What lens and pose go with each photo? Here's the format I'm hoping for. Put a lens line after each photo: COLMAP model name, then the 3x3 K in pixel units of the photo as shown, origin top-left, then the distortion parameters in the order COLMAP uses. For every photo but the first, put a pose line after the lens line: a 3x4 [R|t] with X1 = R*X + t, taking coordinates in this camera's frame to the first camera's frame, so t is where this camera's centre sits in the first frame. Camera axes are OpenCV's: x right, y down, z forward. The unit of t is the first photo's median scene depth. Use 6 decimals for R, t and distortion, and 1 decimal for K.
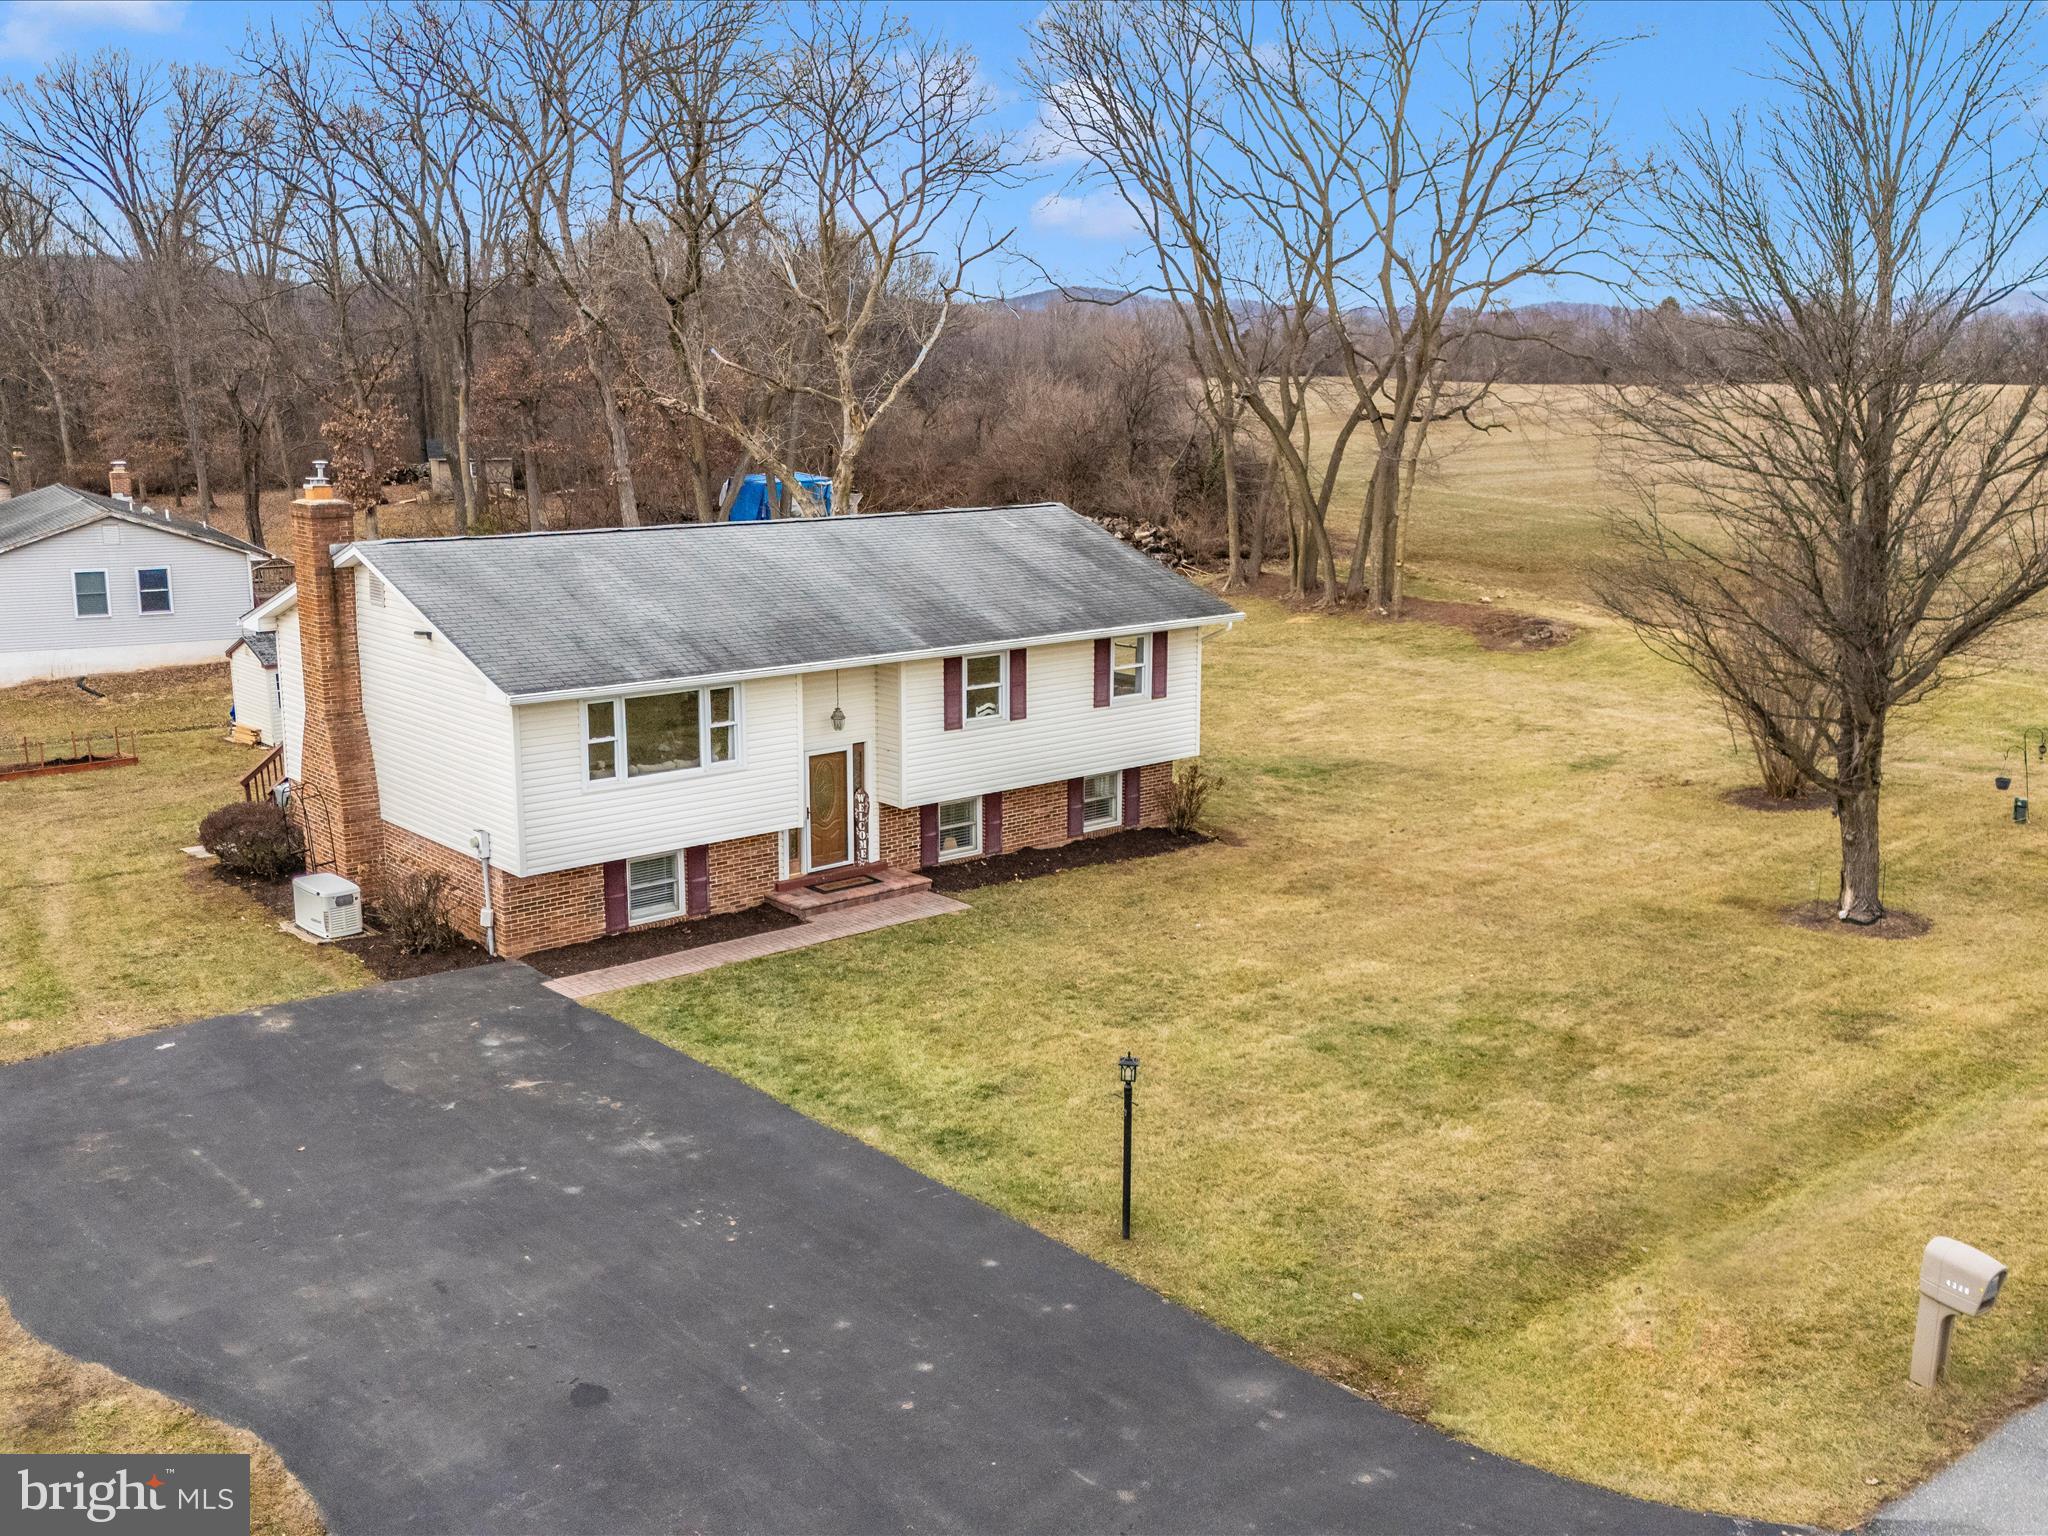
lens RADIAL K [[2007.3, 0, 1024.0], [0, 2007.3, 768.0], [0, 0, 1]] dist [0.090772, -0.022241]
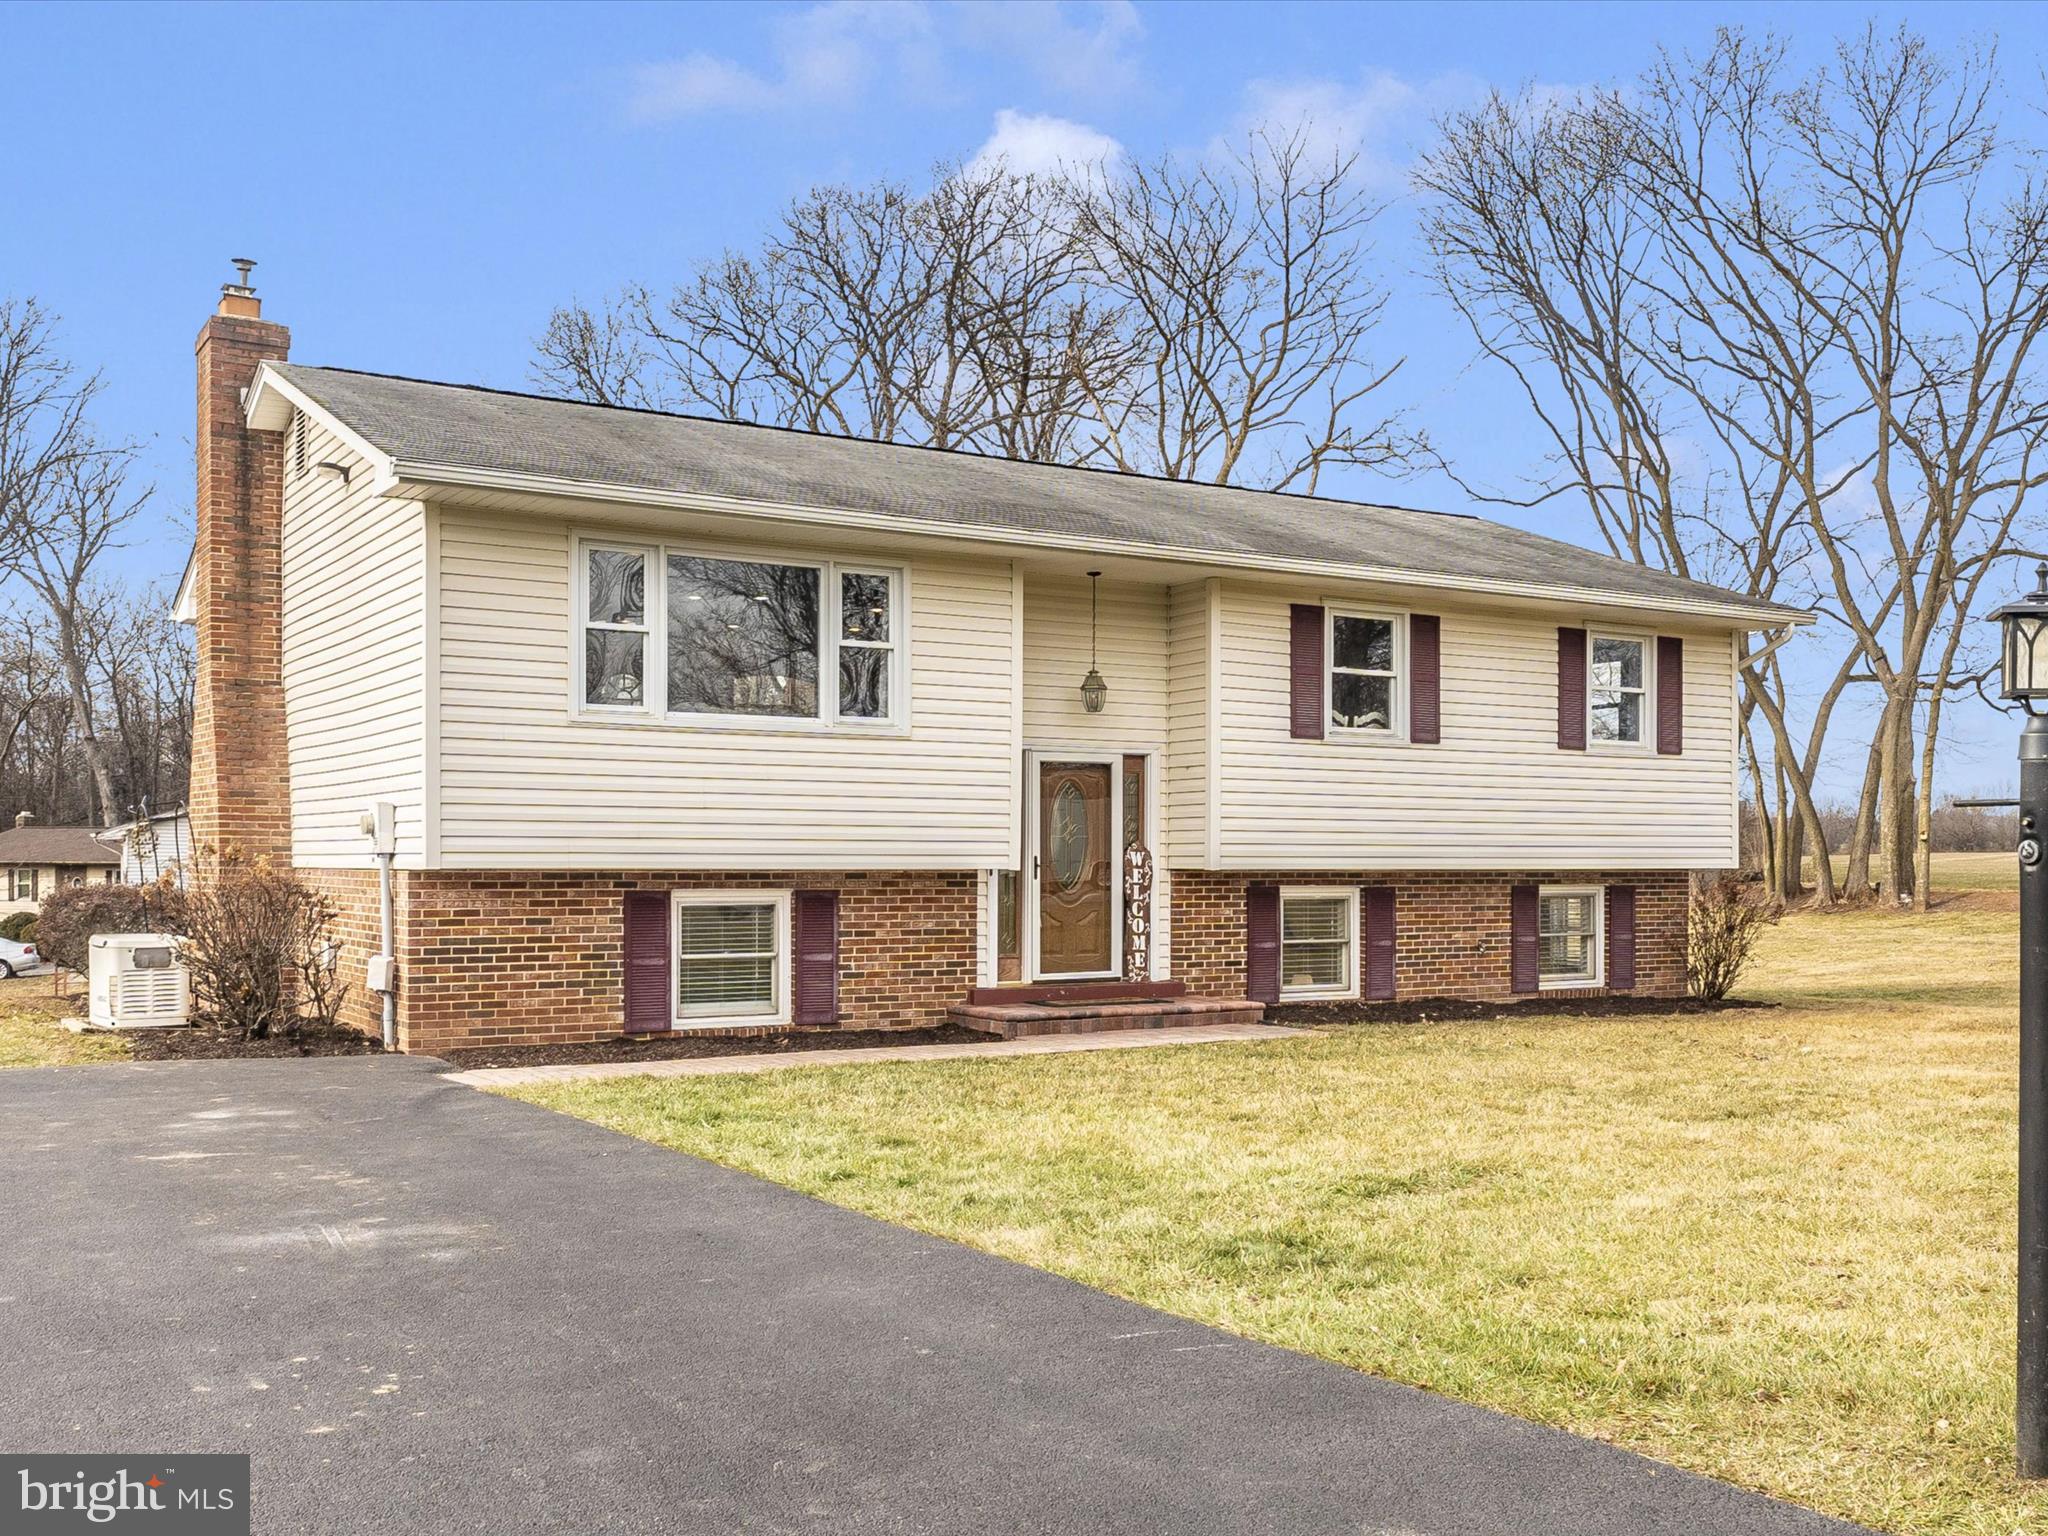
lens RADIAL K [[2045.9, 0, 1150.3], [0, 2045.9, 880.4], [0, 0, 1]] dist [-0.017775, -0.008385]
pose [[0.992578, 0.000052, -0.121610, -0.010142], [-0.023935, 0.980523, -0.194939, 0.132934], [0.119231, 0.196403, 0.973247, 0.471174]]
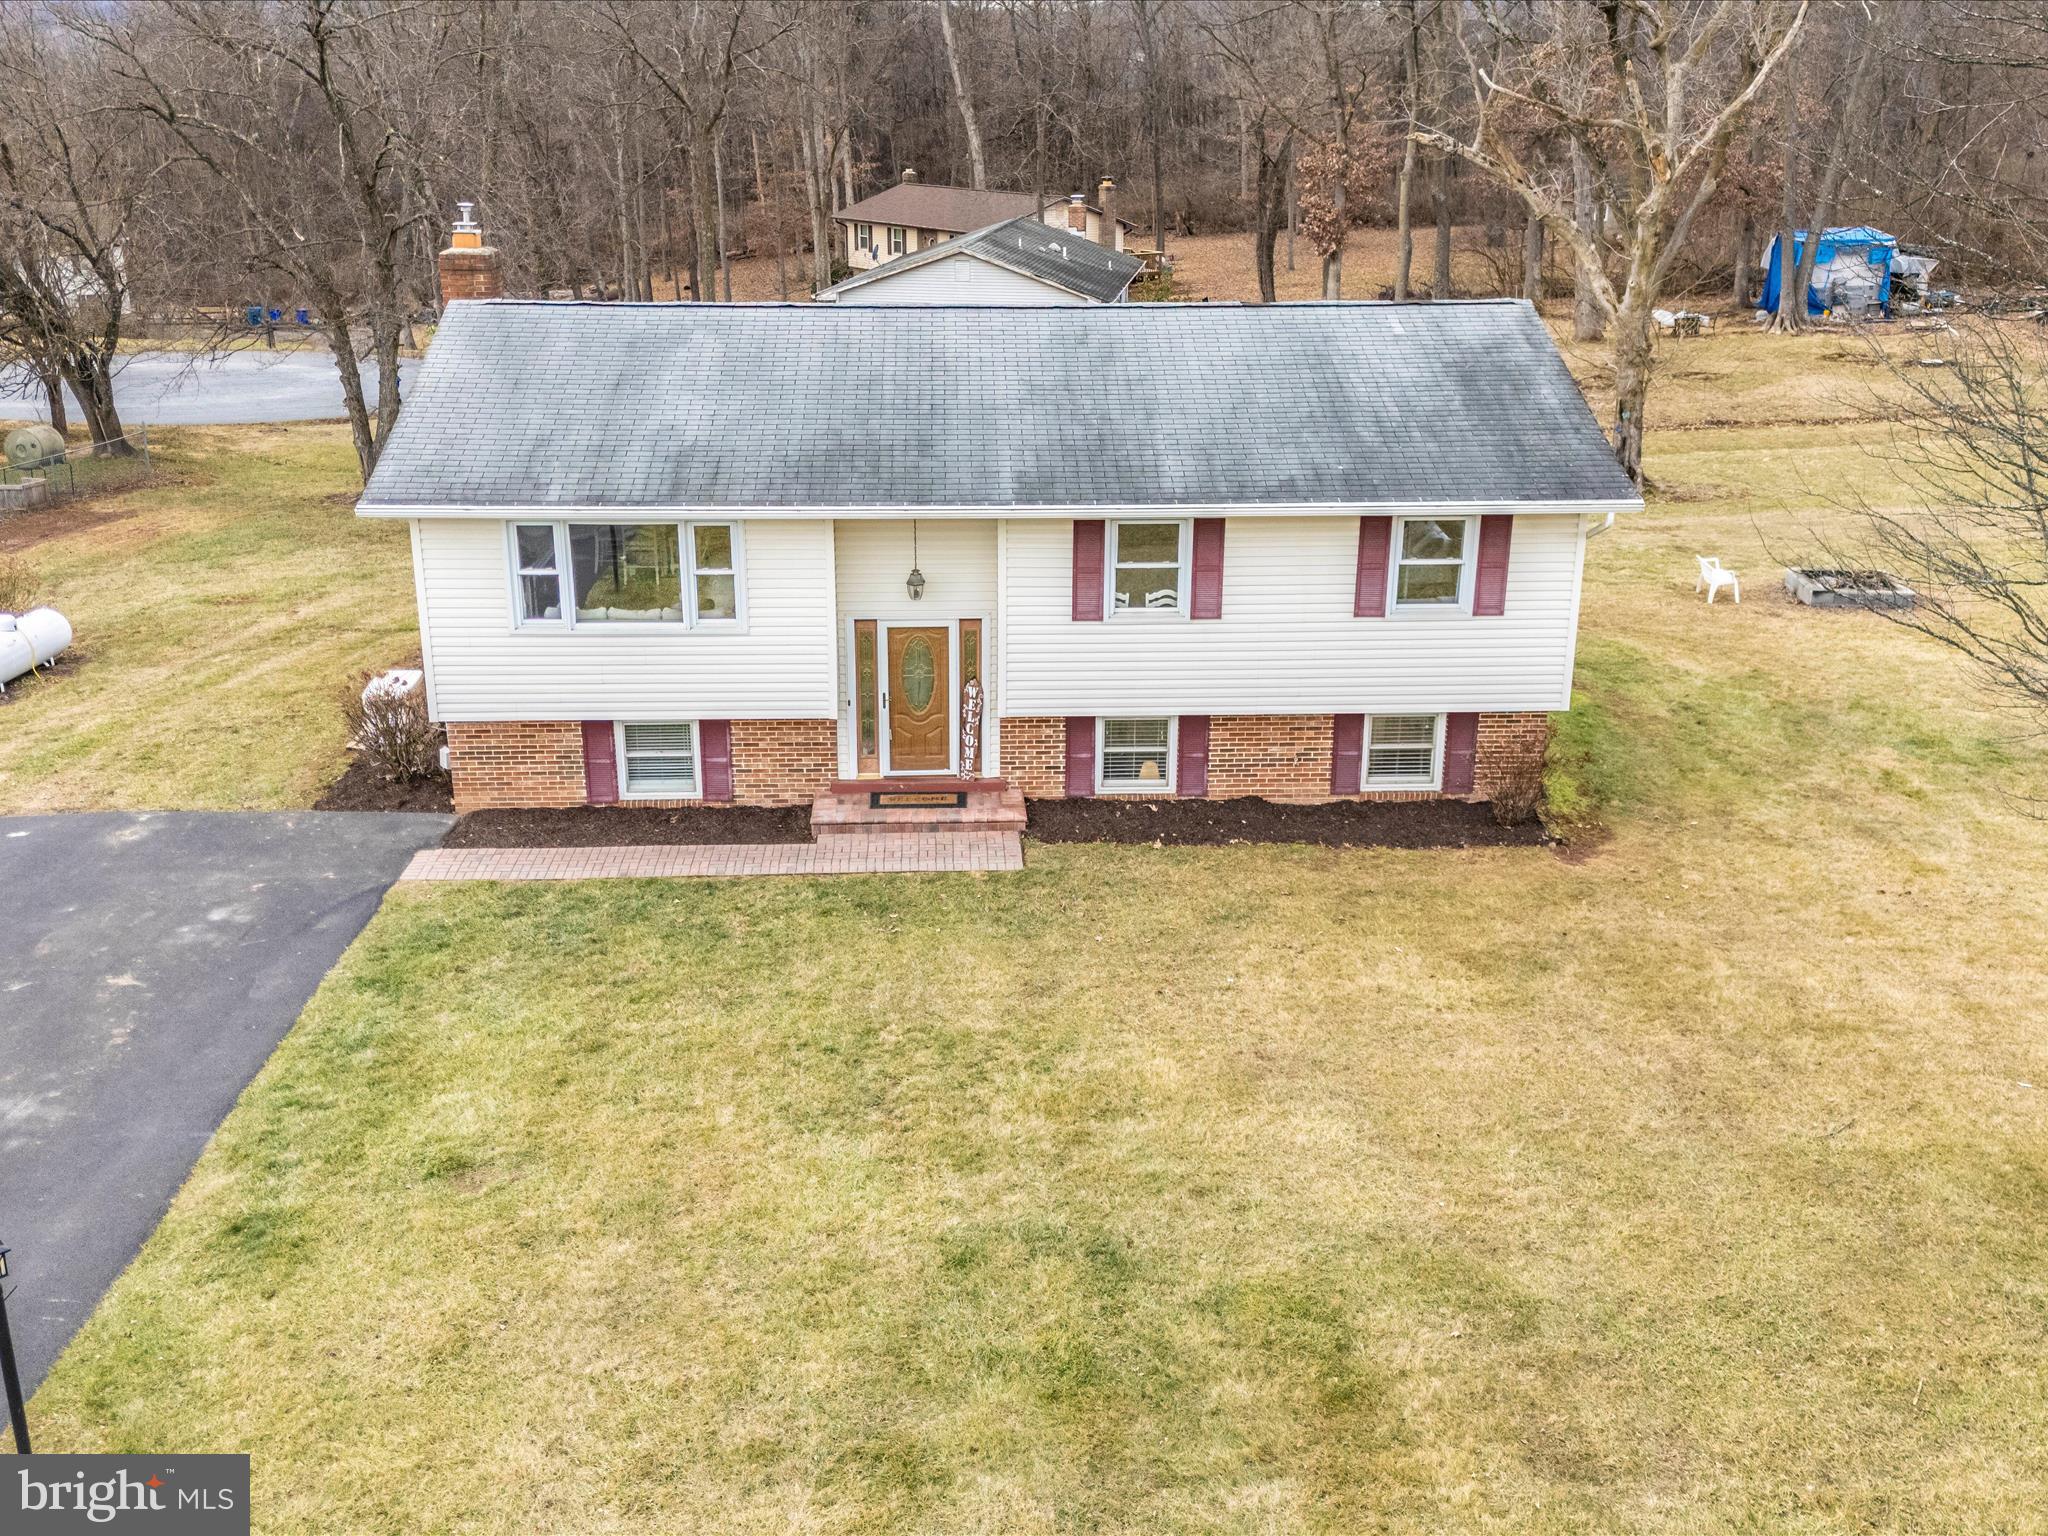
lens RADIAL K [[2007.3, 0, 1024.0], [0, 2007.3, 768.0], [0, 0, 1]] dist [0.090772, -0.022241]
pose [[0.785800, 0.201826, -0.584623, 0.388586], [-0.126880, 0.977758, 0.167004, -0.087192], [0.605326, -0.057054, 0.793930, 0.424879]]
